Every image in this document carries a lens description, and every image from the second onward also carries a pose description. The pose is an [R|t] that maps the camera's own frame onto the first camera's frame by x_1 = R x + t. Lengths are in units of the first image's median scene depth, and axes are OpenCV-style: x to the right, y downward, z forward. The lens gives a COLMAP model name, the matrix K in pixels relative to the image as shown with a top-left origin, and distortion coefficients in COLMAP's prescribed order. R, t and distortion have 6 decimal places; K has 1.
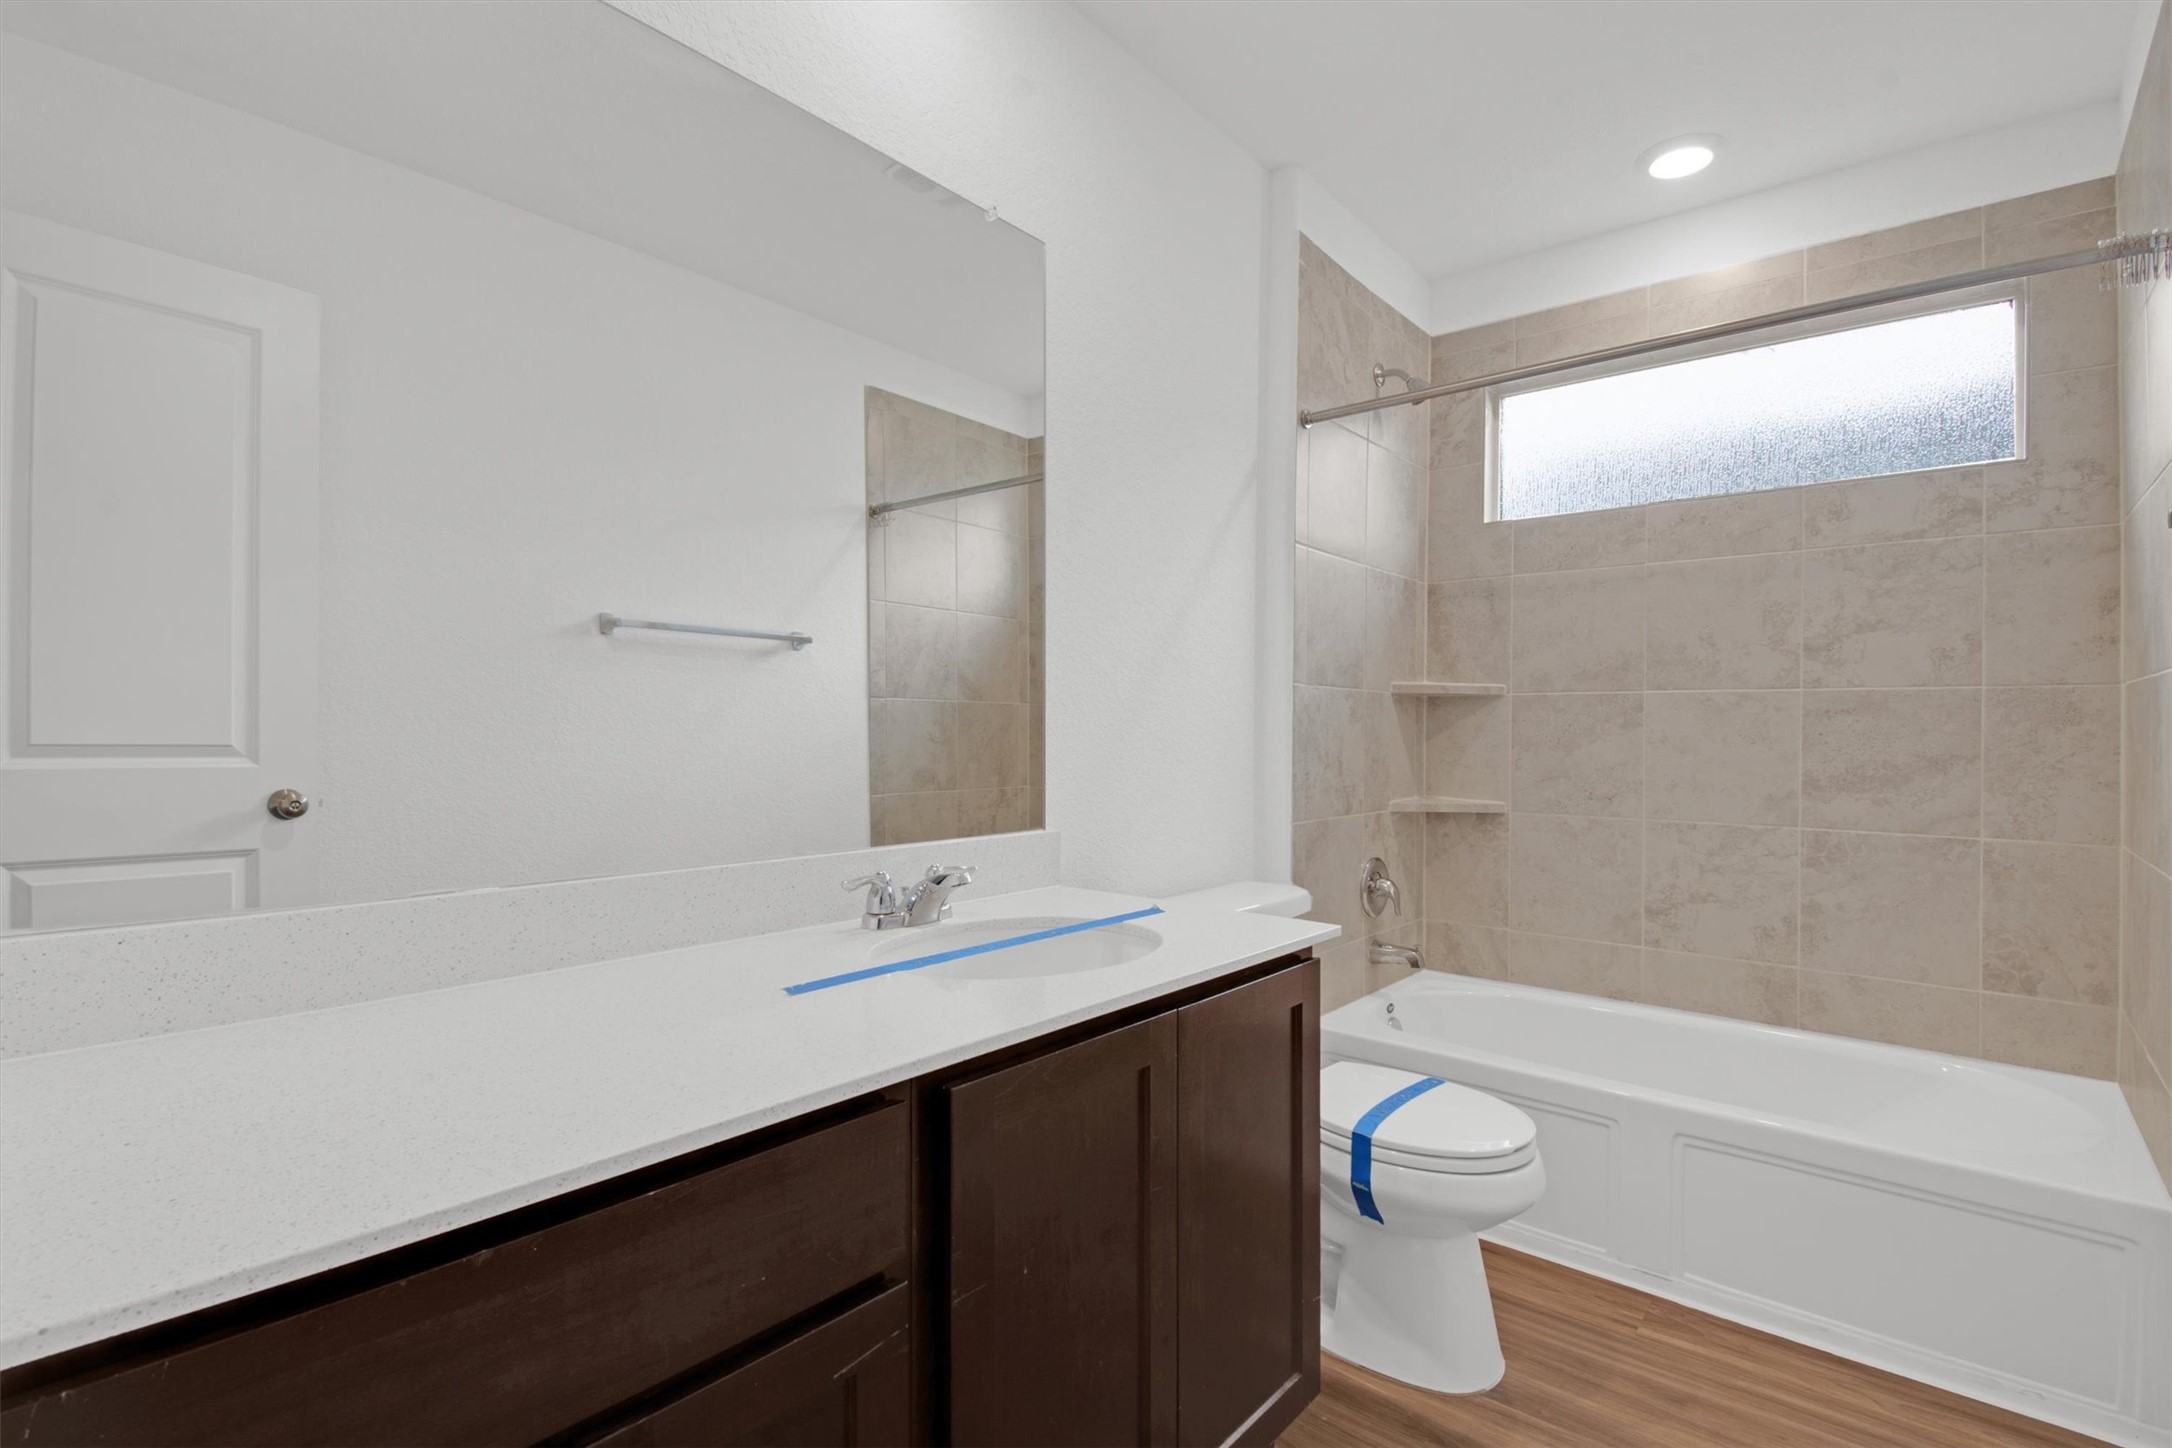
lens RADIAL K [[984.5, 0, 1084.2], [0, 984.5, 740.4], [0, 0, 1]] dist [-0.014964, -0.003419]
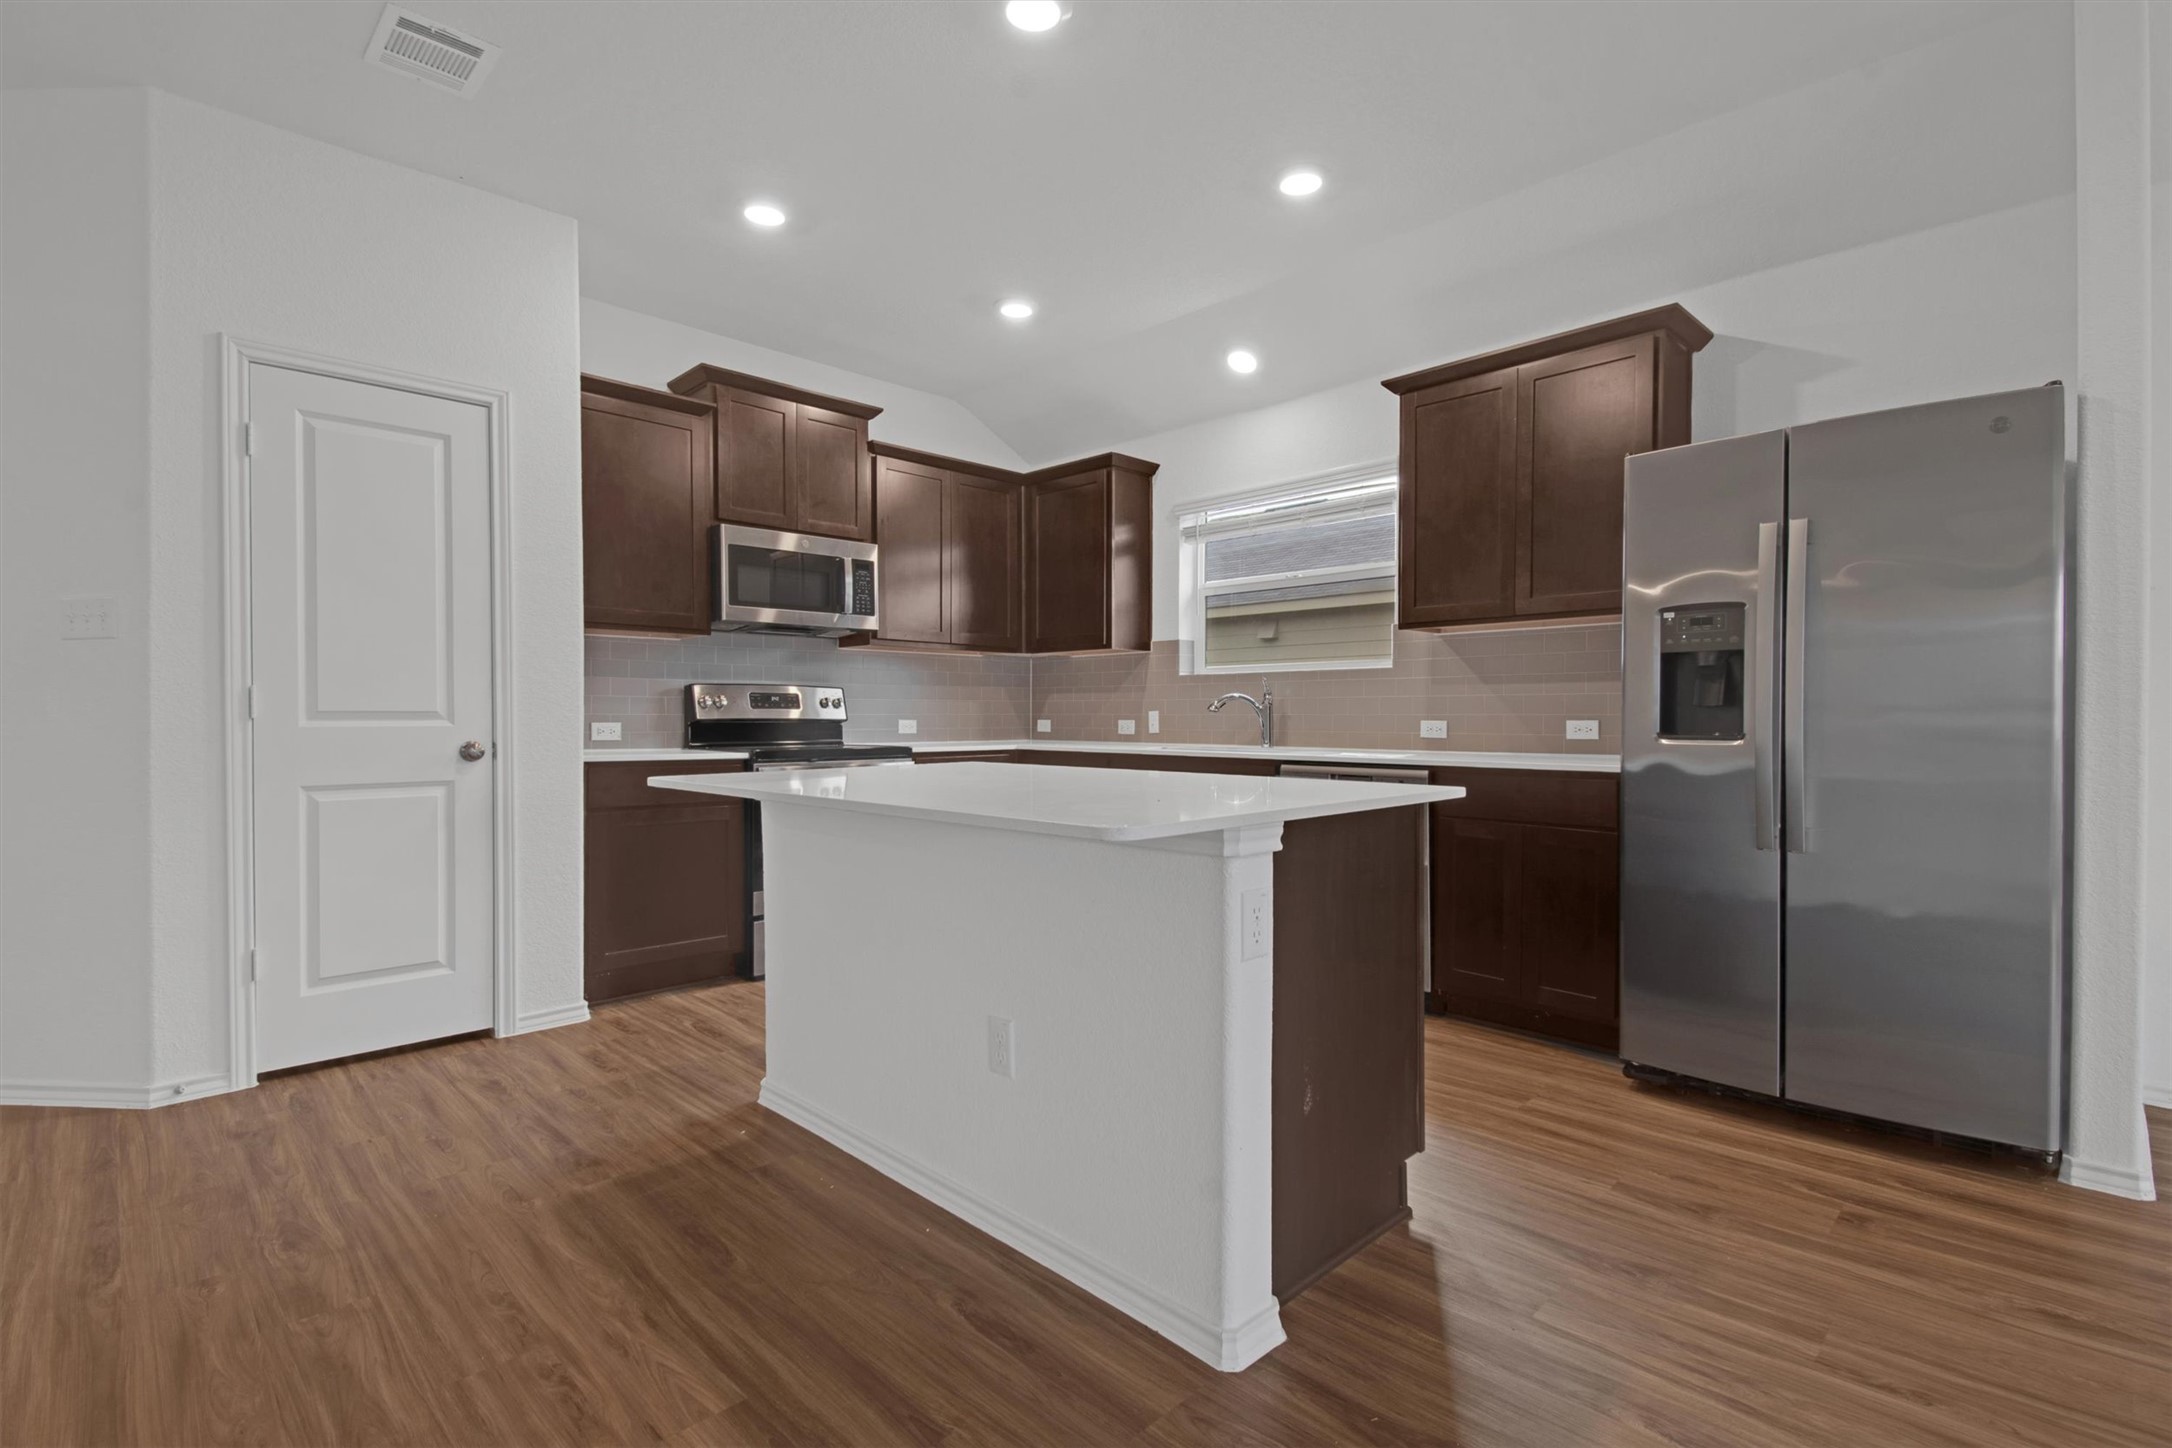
lens RADIAL K [[984.5, 0, 1095.8], [0, 984.5, 727.1], [0, 0, 1]] dist [-0.014964, -0.003419]
pose [[0.992230, 0.001972, -0.124403, 0.326773], [0.000378, 0.999822, 0.018863, 0.000473], [0.124418, -0.018763, 0.992052, -0.379773]]
